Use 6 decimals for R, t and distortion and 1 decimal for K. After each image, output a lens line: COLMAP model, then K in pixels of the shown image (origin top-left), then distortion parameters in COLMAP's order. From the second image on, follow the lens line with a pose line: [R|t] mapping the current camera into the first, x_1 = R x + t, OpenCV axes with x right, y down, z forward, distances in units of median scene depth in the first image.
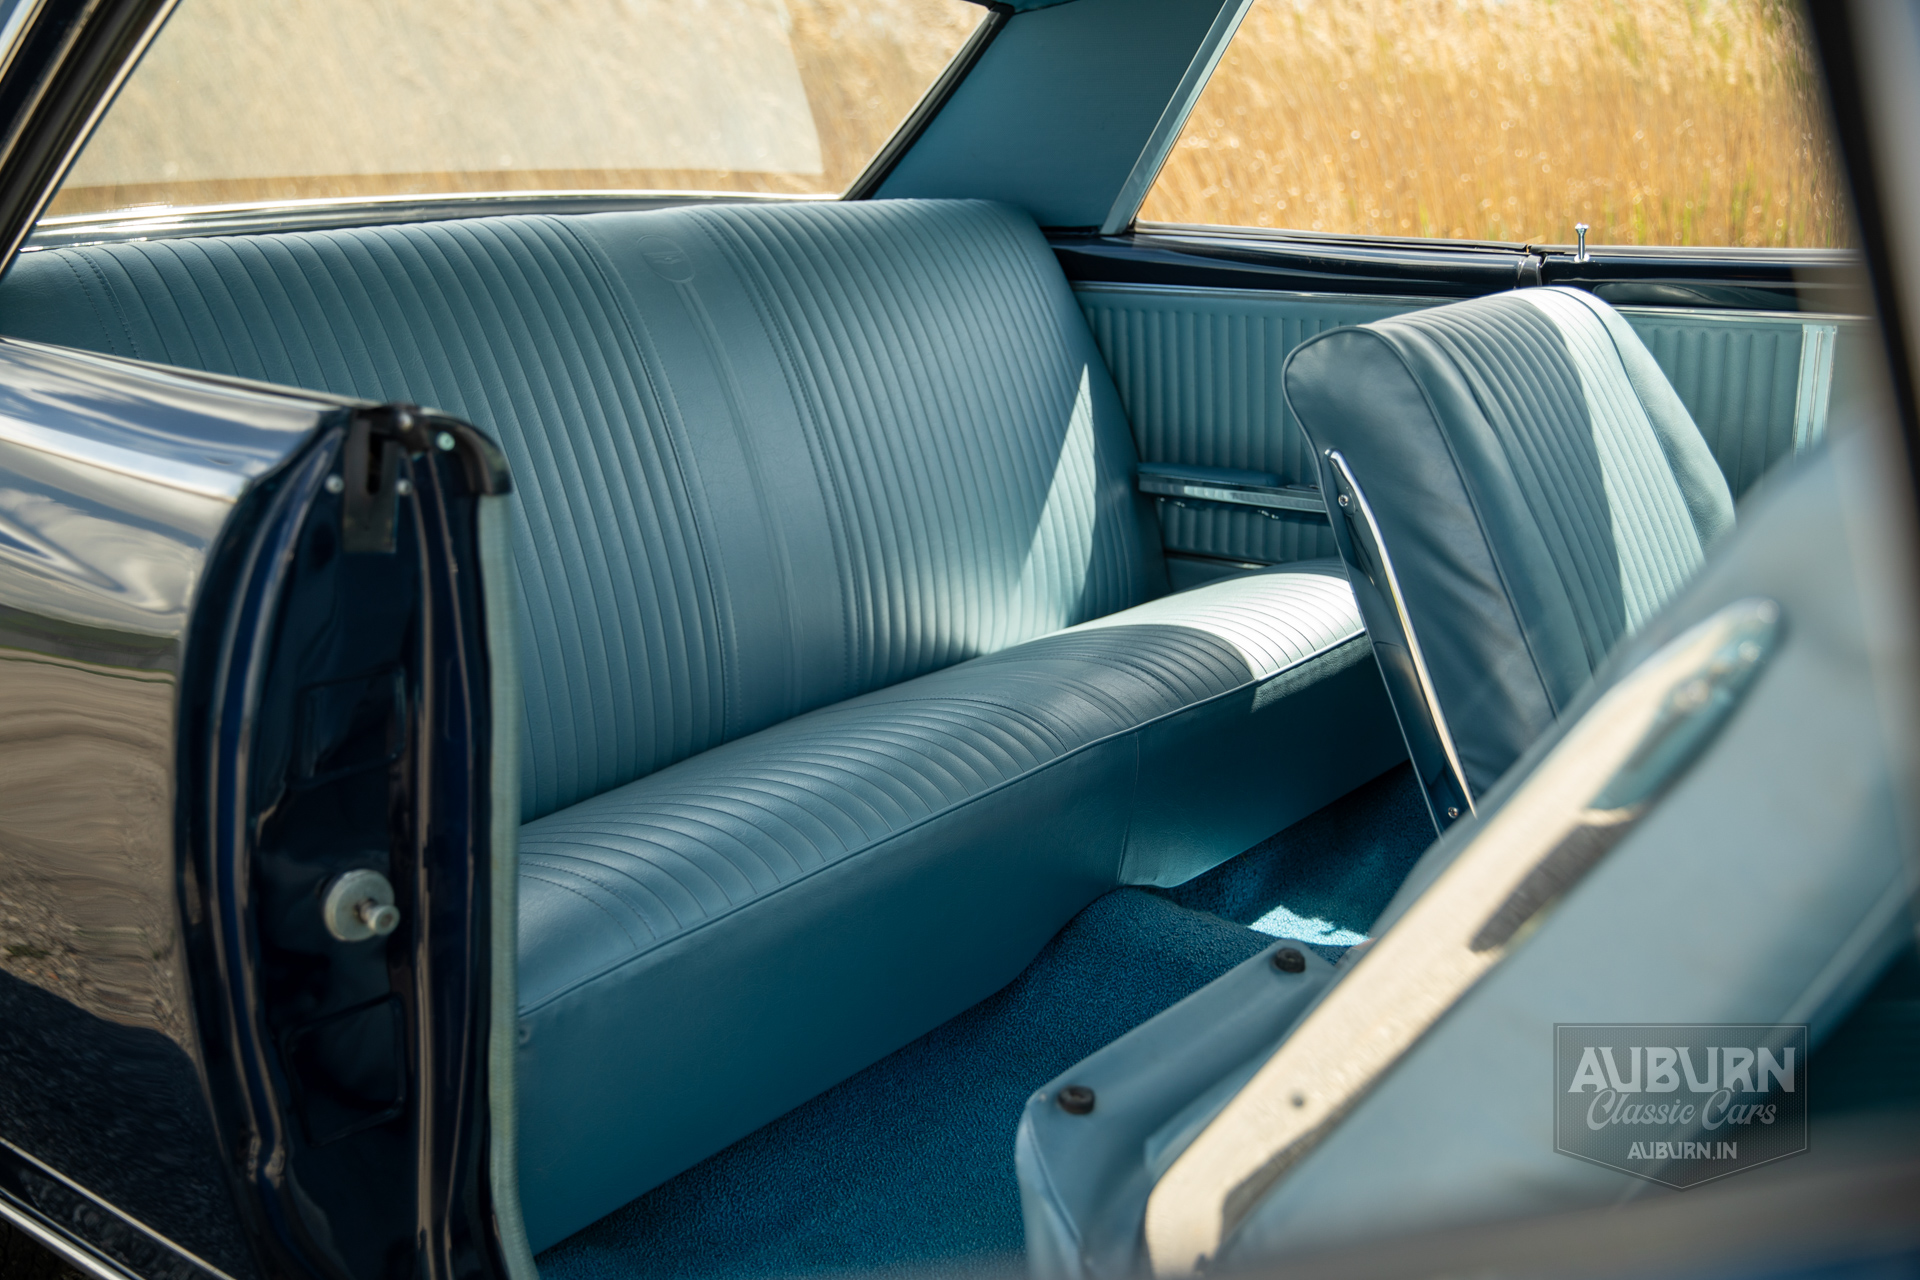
lens RADIAL K [[1970.2, 0, 960.0], [0, 1970.2, 640.0], [0, 0, 1]] dist [0.004197, 0.036250]
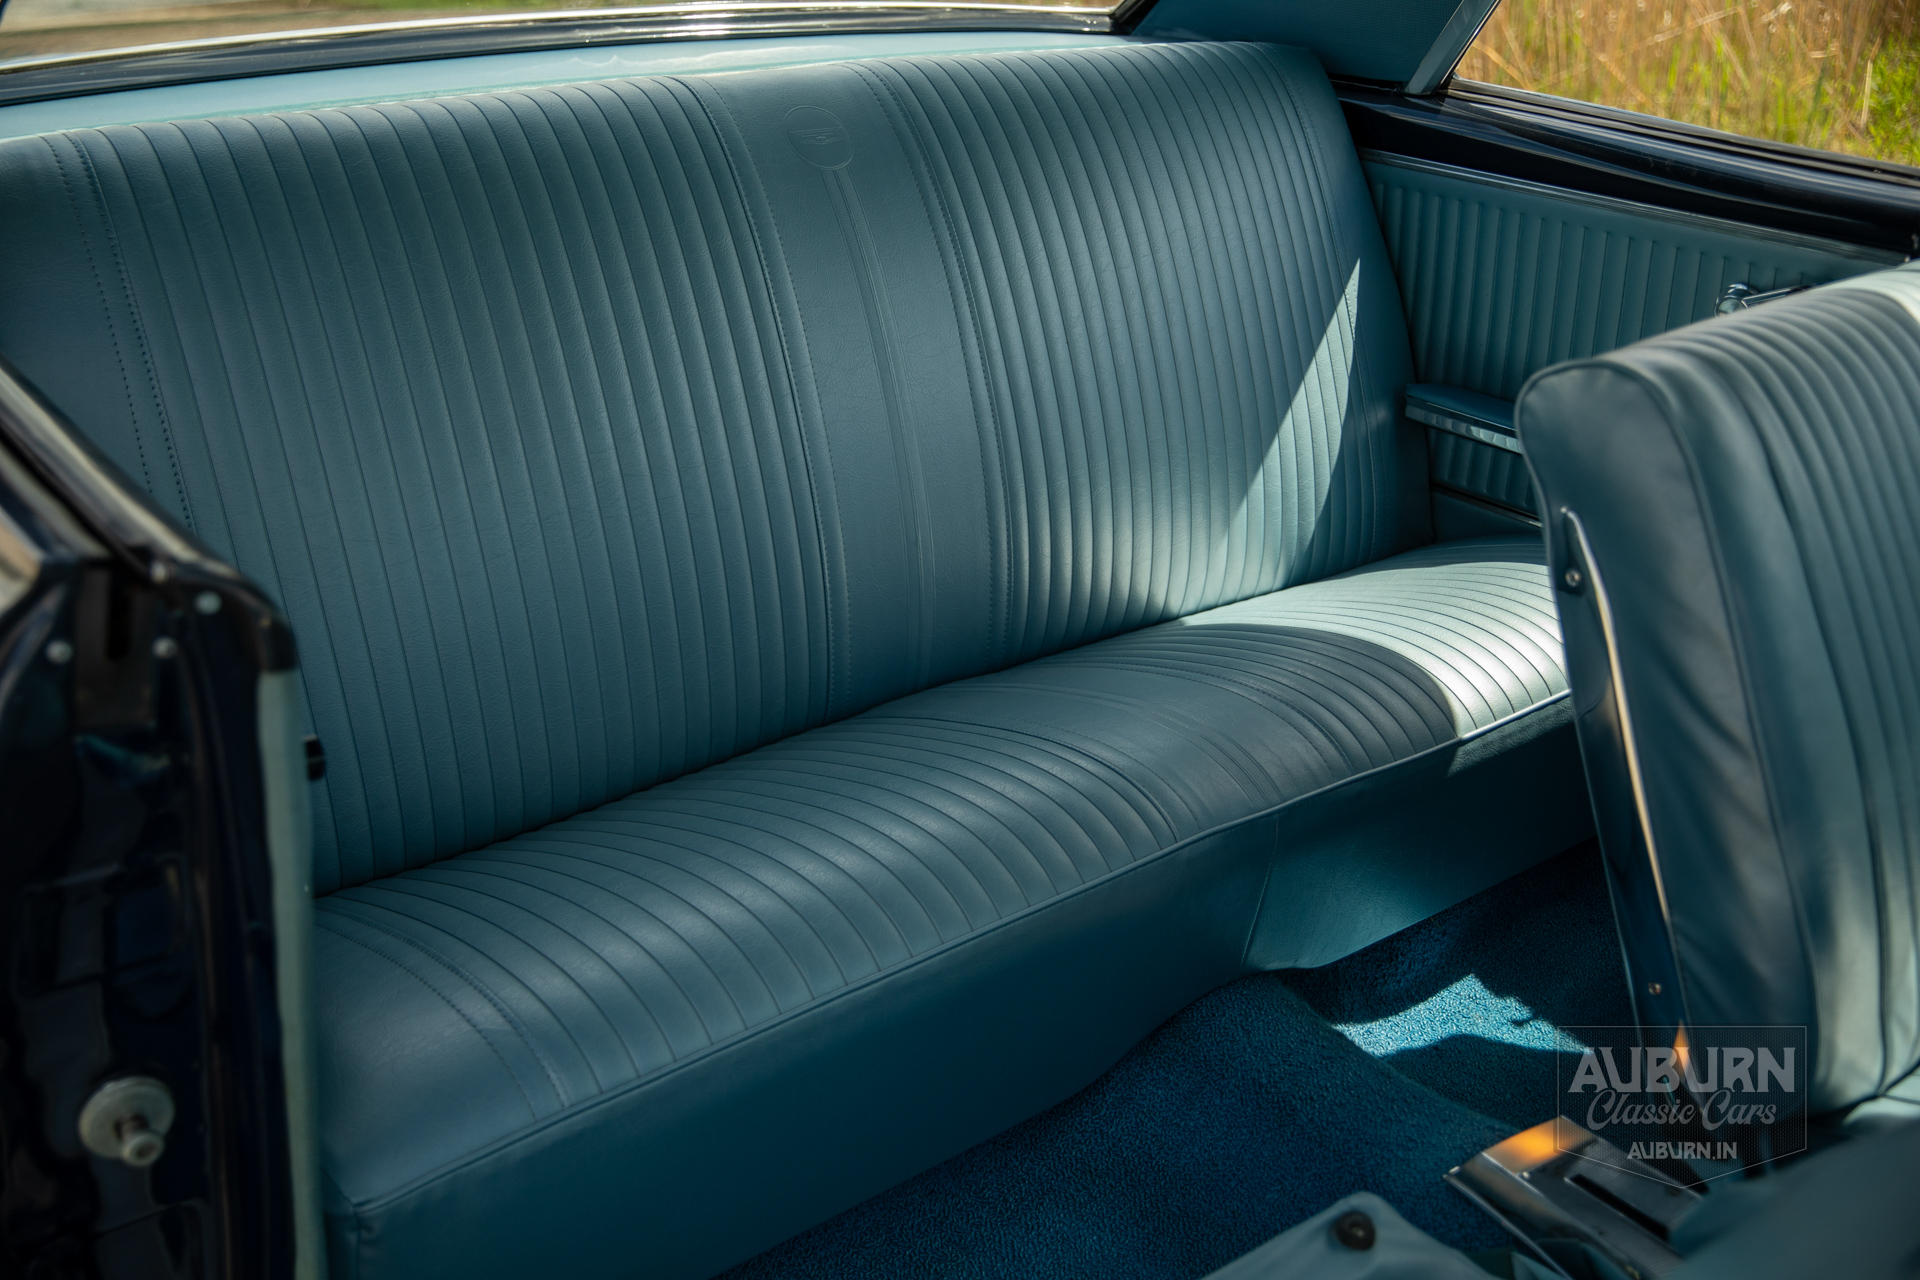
lens RADIAL K [[1970.2, 0, 960.0], [0, 1970.2, 640.0], [0, 0, 1]] dist [0.004197, 0.036250]
pose [[0.974167, 0.129241, -0.185188, 0.089453], [-0.097135, 0.980113, 0.173043, -0.131882], [0.203869, -0.150584, 0.967348, 0.167780]]
